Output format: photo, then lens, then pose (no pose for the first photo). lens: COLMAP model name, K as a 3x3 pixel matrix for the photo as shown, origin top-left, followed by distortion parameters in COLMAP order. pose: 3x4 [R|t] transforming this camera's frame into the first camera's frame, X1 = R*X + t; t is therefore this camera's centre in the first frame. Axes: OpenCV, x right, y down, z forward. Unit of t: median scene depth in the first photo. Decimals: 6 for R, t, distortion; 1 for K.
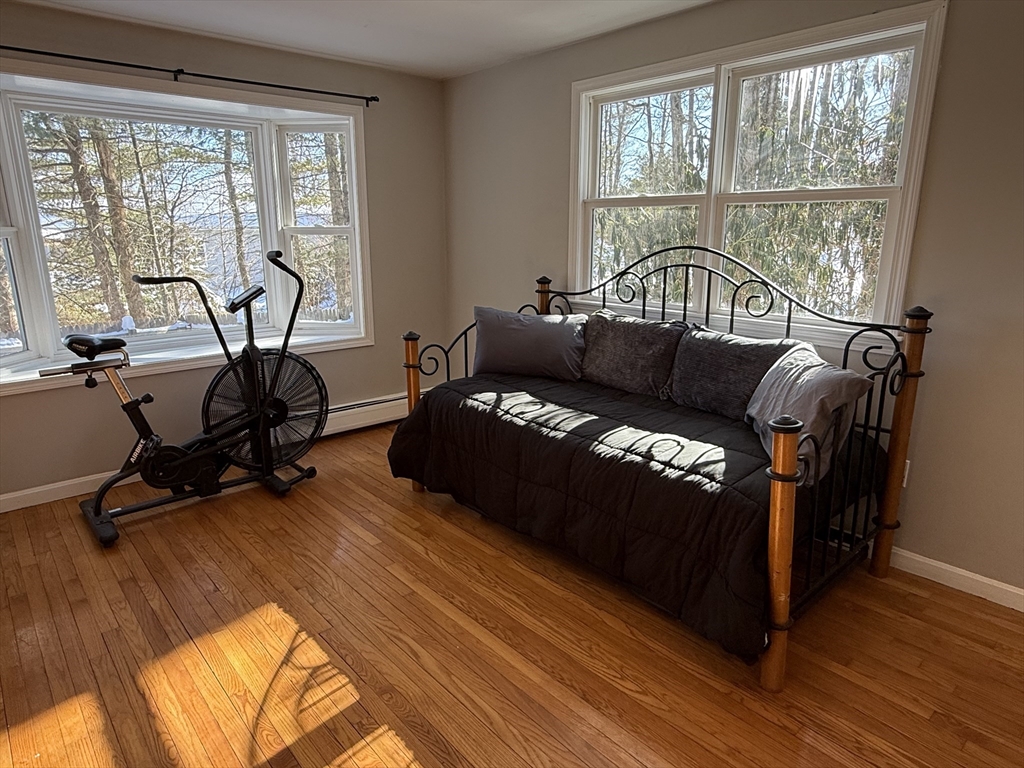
lens RADIAL K [[635.8, 0, 508.4], [0, 635.8, 385.8], [0, 0, 1]] dist [0.030179, -0.000134]
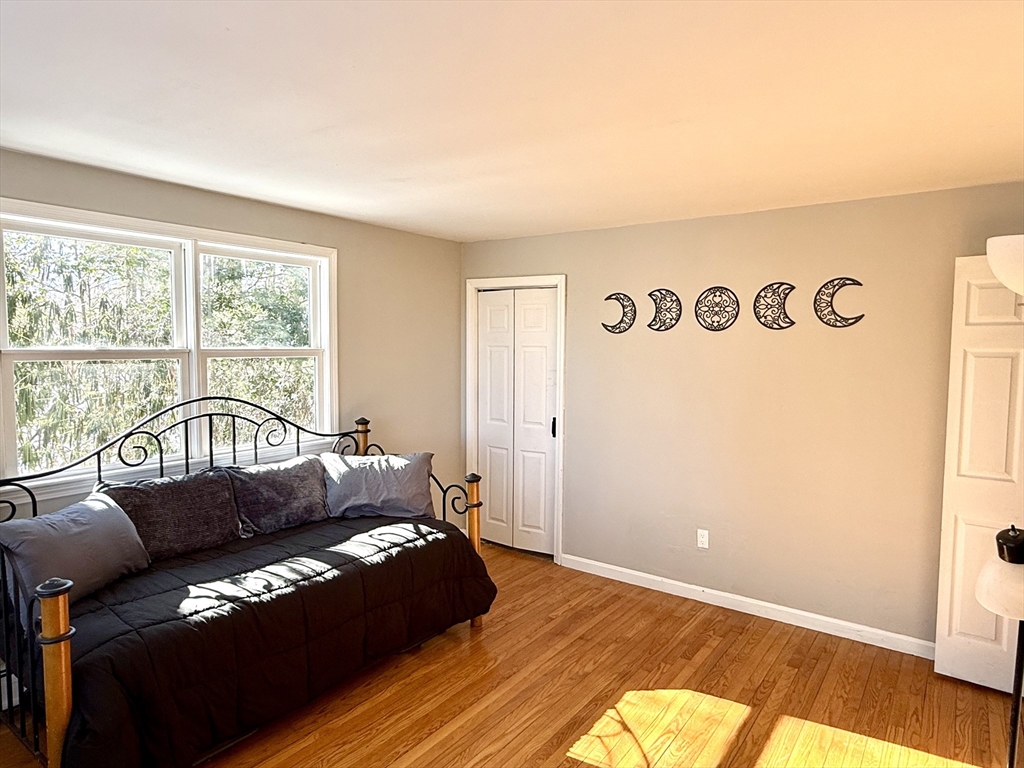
lens RADIAL K [[635.8, 0, 508.4], [0, 635.8, 385.8], [0, 0, 1]] dist [0.030179, -0.000134]
pose [[-0.223649, -0.066831, 0.972376, -1.000896], [0.224440, 0.967305, 0.118104, -0.286878], [-0.948477, 0.244654, -0.201337, 0.838592]]
